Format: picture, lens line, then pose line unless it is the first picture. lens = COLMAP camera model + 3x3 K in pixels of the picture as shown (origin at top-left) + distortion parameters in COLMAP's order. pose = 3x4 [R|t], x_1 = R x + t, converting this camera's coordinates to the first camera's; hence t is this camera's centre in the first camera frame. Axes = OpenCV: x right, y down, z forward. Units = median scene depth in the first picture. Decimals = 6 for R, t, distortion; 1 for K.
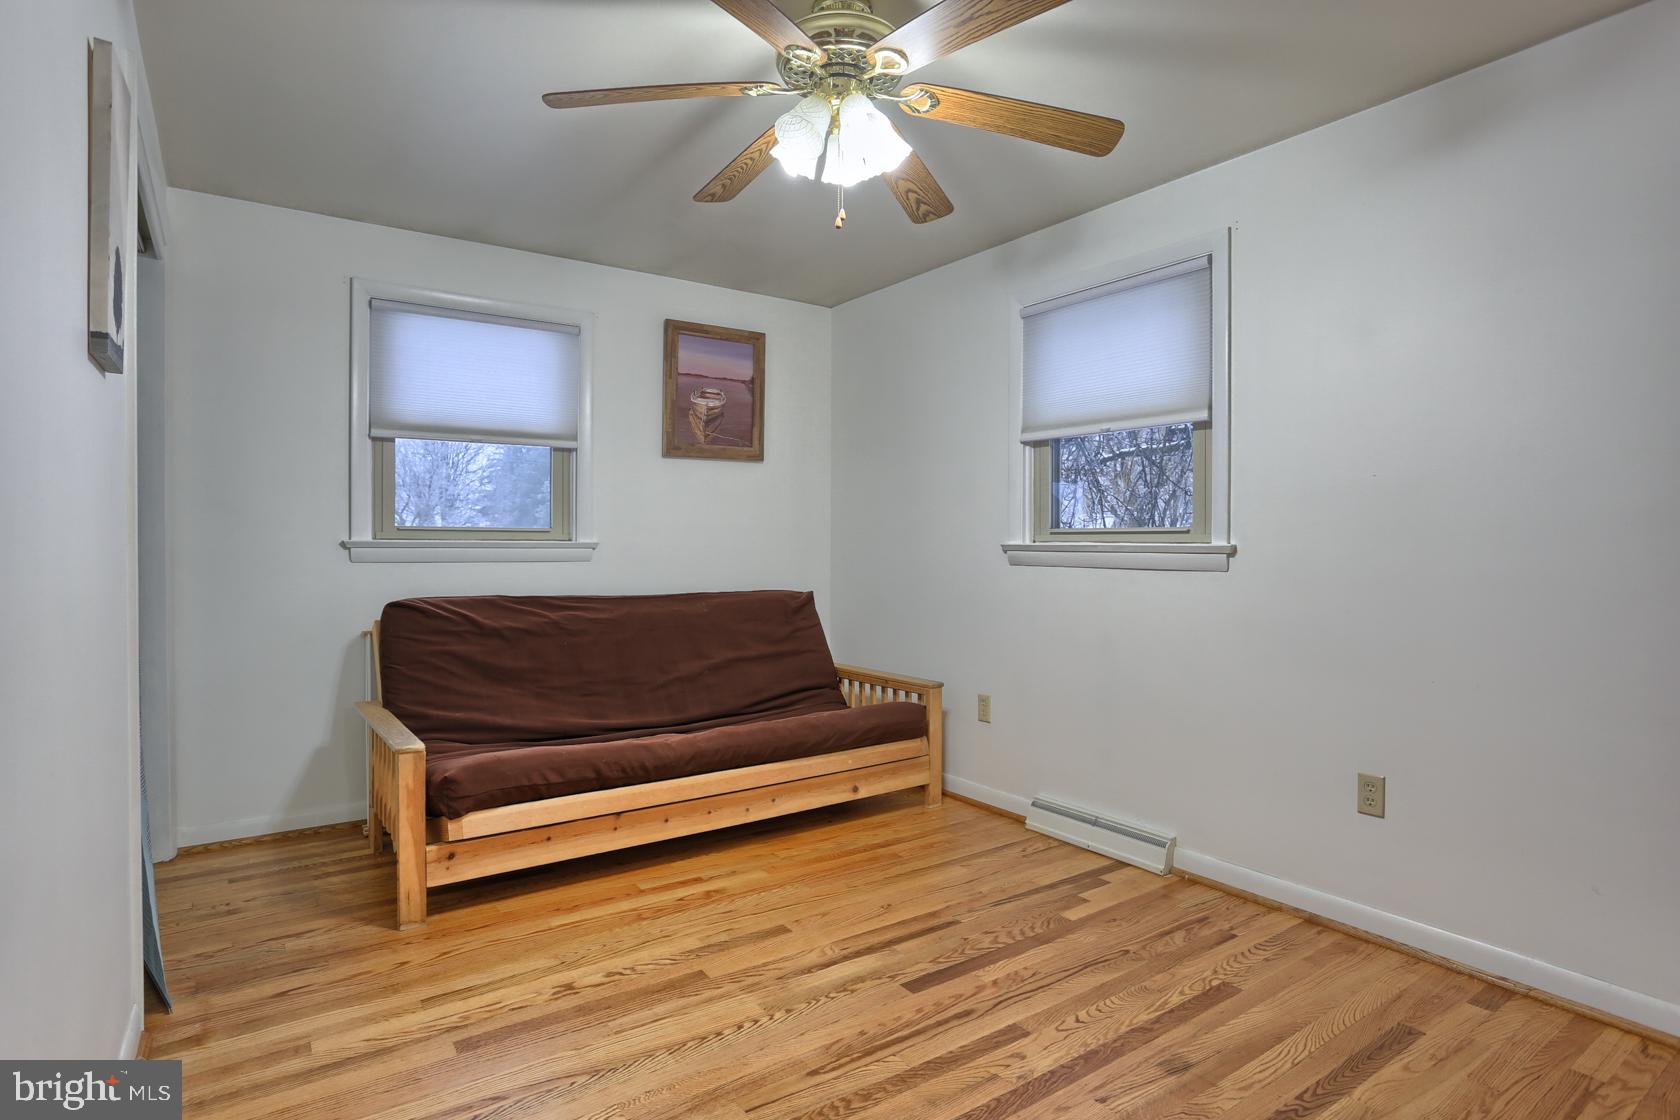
lens RADIAL K [[877.7, 0, 834.2], [0, 877.7, 555.1], [0, 0, 1]] dist [-0.037468, 0.006542]
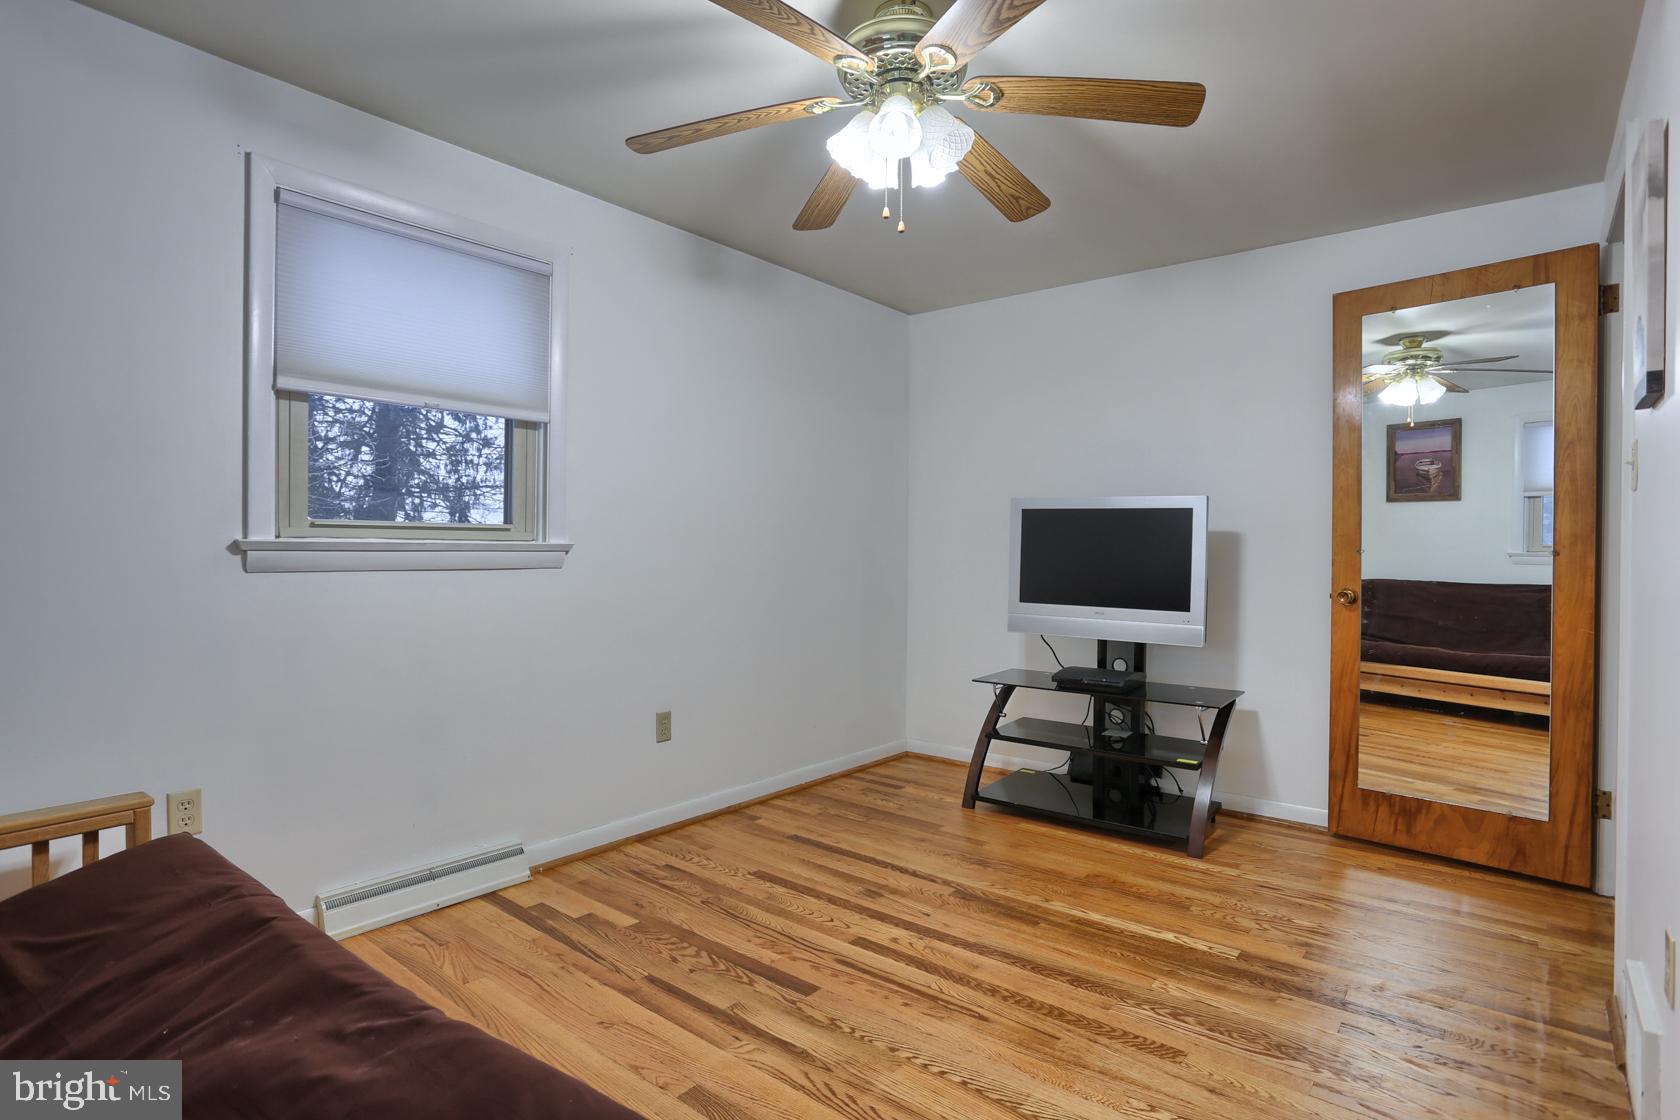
lens RADIAL K [[877.7, 0, 835.1], [0, 877.7, 557.4], [0, 0, 1]] dist [-0.037468, 0.006542]
pose [[-0.280526, -0.020464, 0.959628, -0.817130], [0.001648, 0.999761, 0.021801, -0.020618], [-0.959845, 0.007698, -0.280425, 1.174990]]
